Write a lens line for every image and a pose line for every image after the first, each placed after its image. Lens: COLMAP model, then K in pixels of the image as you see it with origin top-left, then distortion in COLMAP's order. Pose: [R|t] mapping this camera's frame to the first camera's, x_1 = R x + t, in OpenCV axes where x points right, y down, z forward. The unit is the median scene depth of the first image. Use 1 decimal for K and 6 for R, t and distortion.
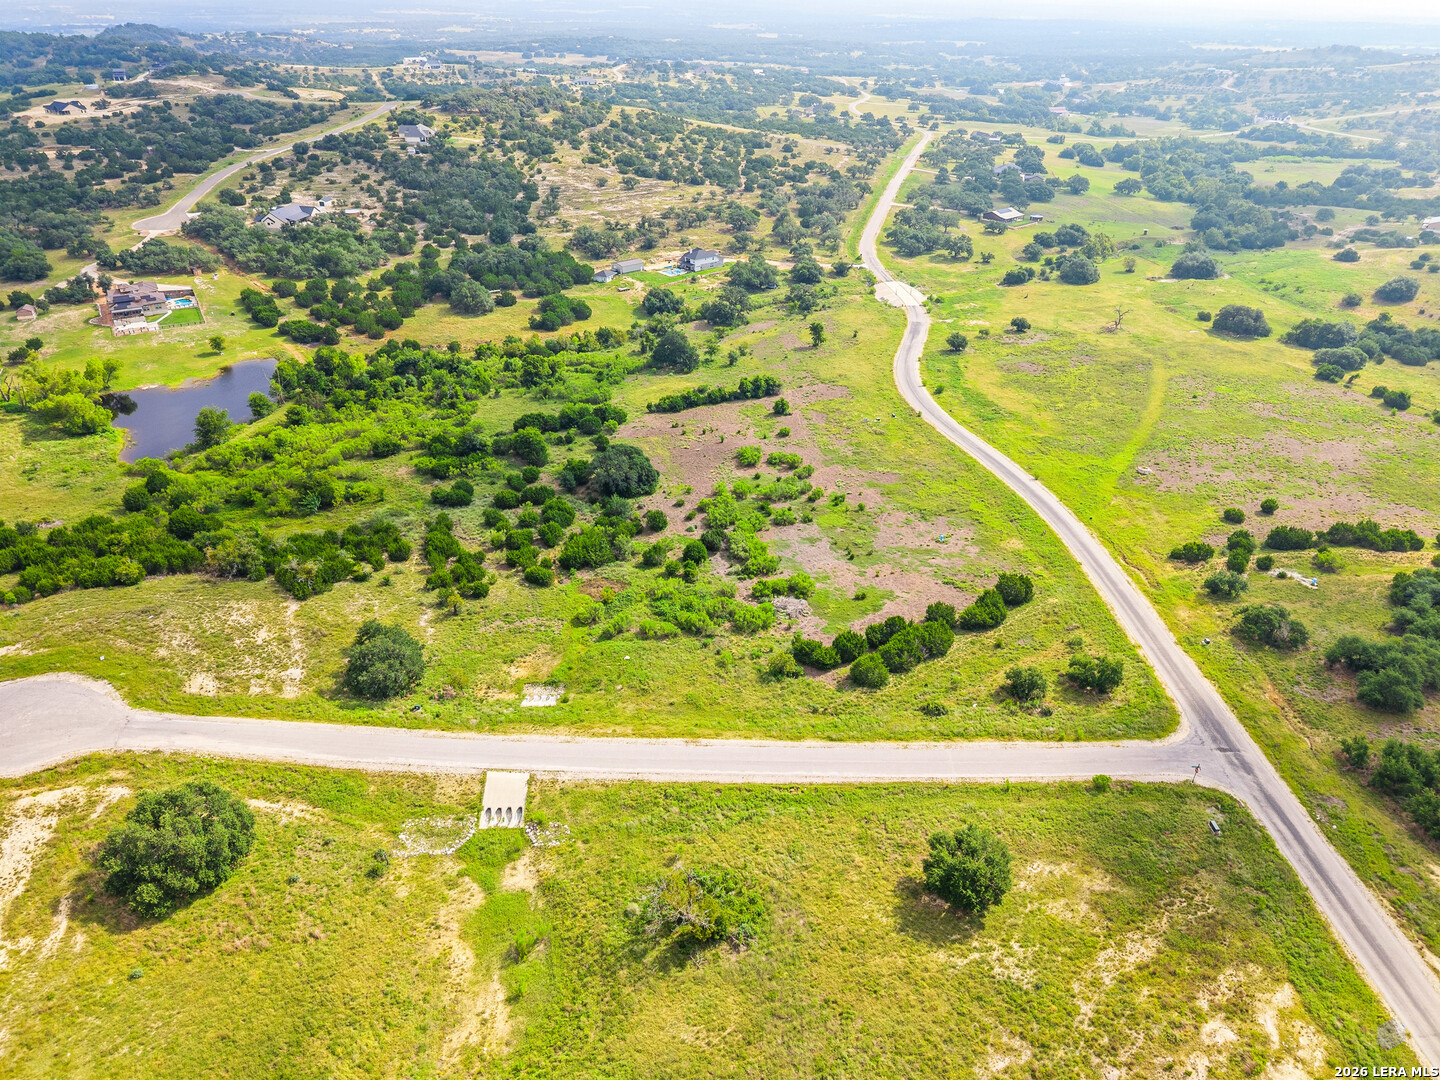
lens RADIAL K [[962.9, 0, 724.4], [0, 962.9, 537.9], [0, 0, 1]] dist [0.019871, -0.017265]
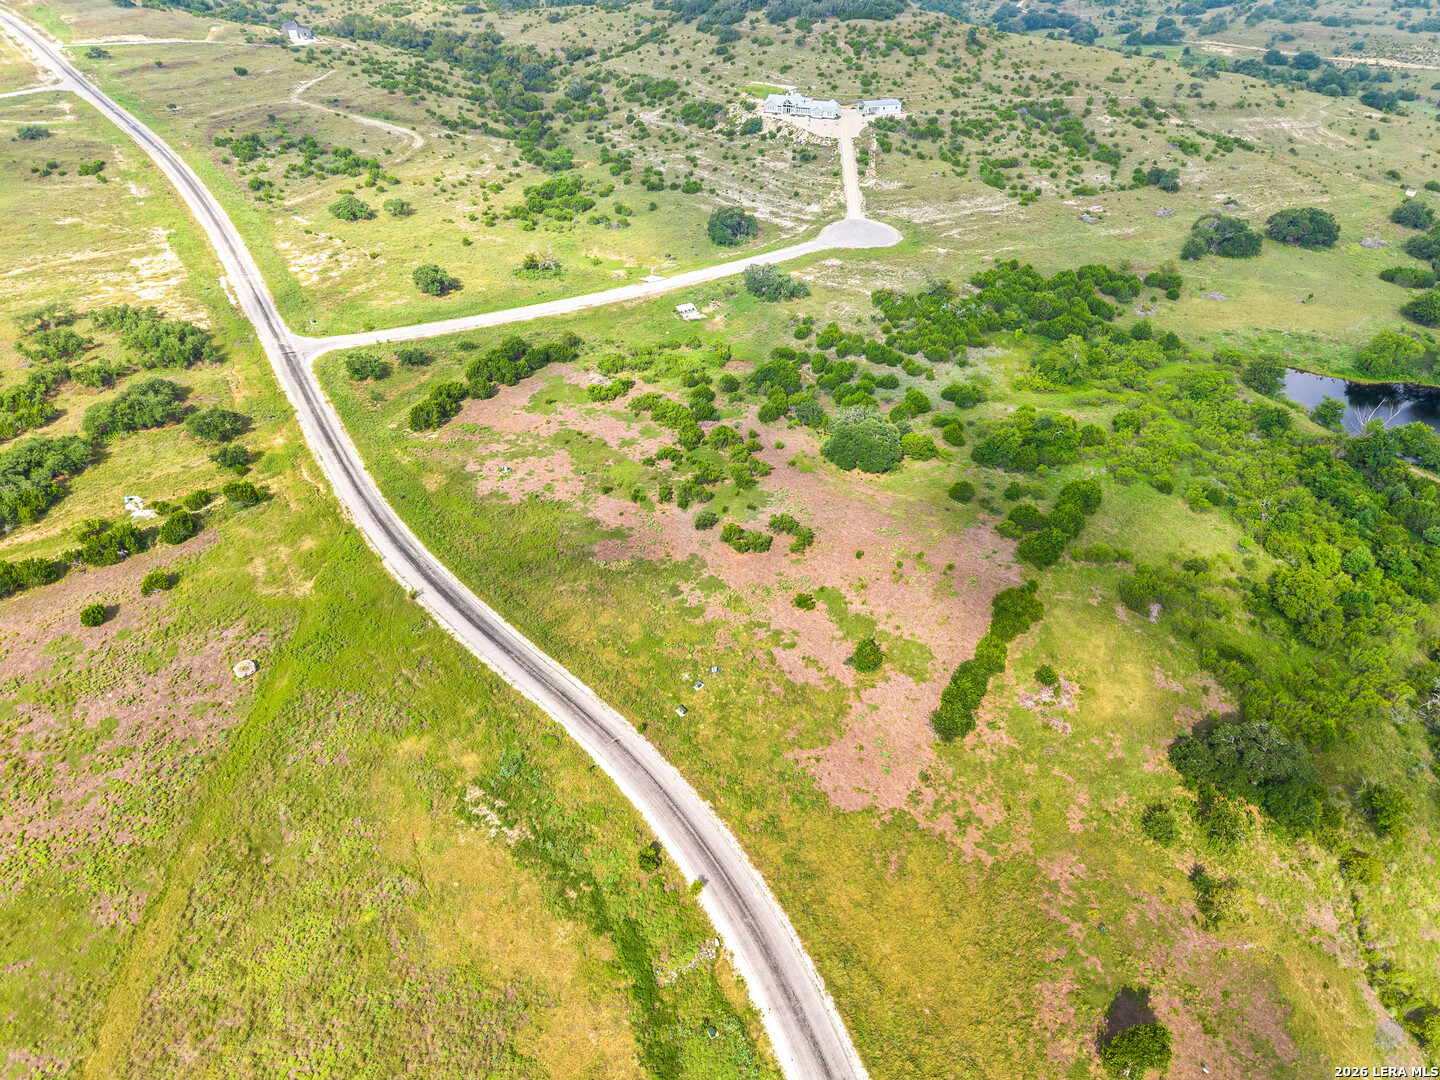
lens RADIAL K [[962.9, 0, 721.9], [0, 962.9, 540.8], [0, 0, 1]] dist [0.019871, -0.017265]
pose [[-0.850131, 0.283117, -0.443983, 0.527584], [-0.276205, 0.478101, 0.833745, -0.895428], [0.448316, 0.831423, -0.328250, 1.579687]]
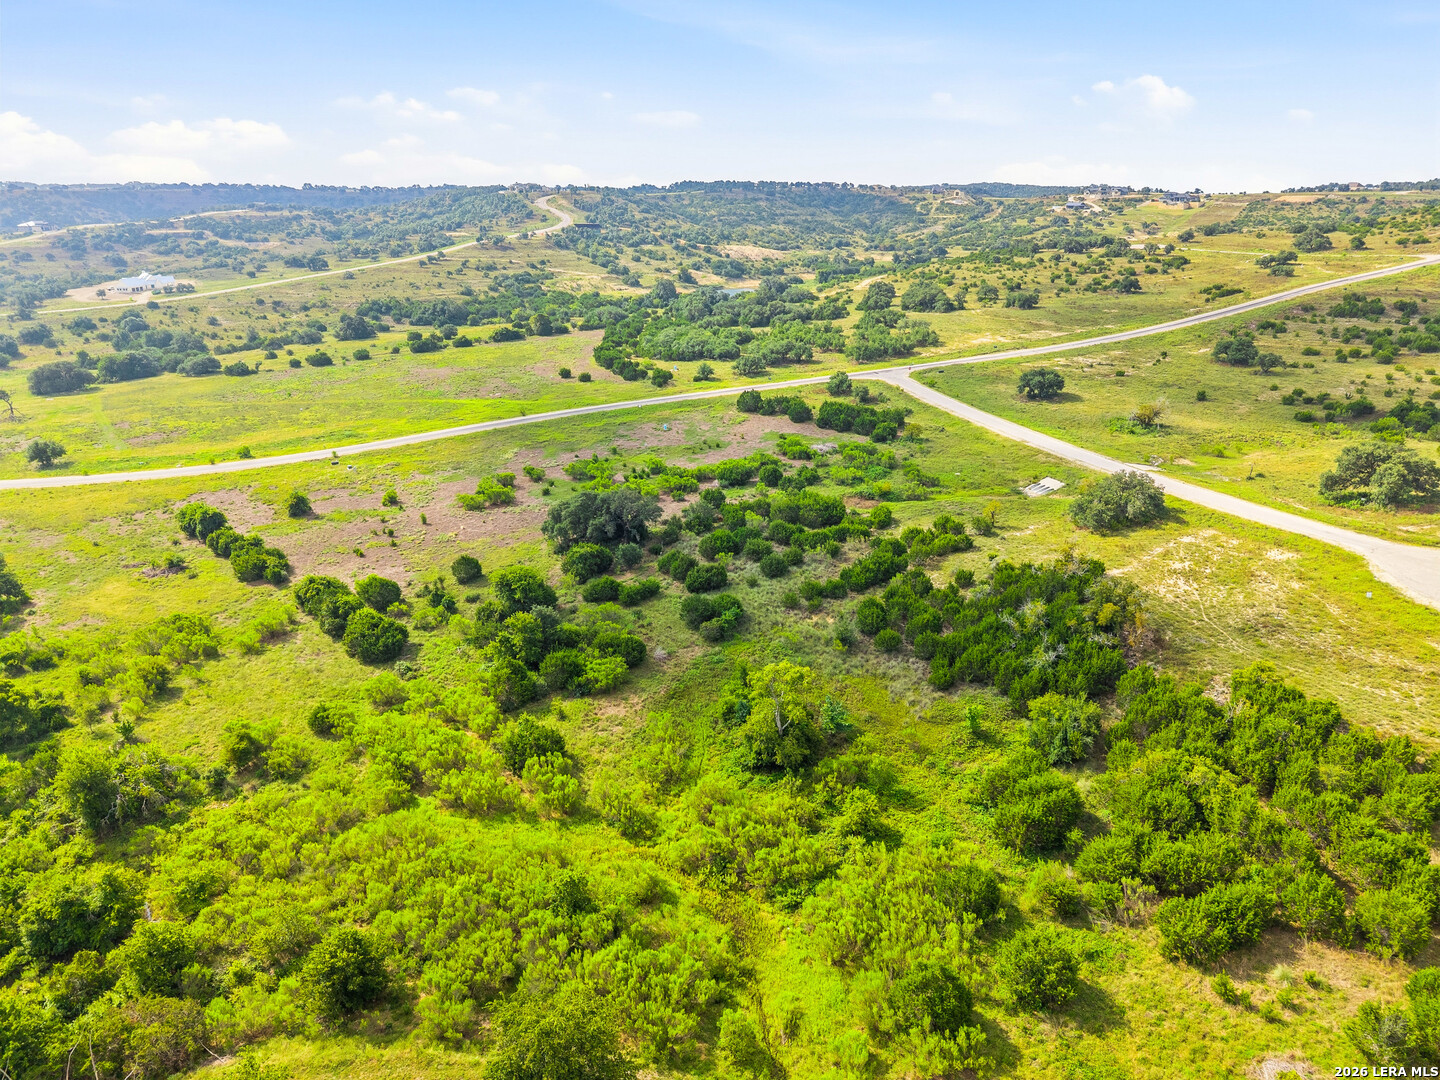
lens RADIAL K [[962.9, 0, 721.5], [0, 962.9, 543.4], [0, 0, 1]] dist [0.019871, -0.017265]
pose [[-0.301853, -0.334906, 0.892593, -0.941194], [0.470828, 0.761751, 0.445035, -0.403342], [-0.828979, 0.554594, -0.072253, 1.181345]]
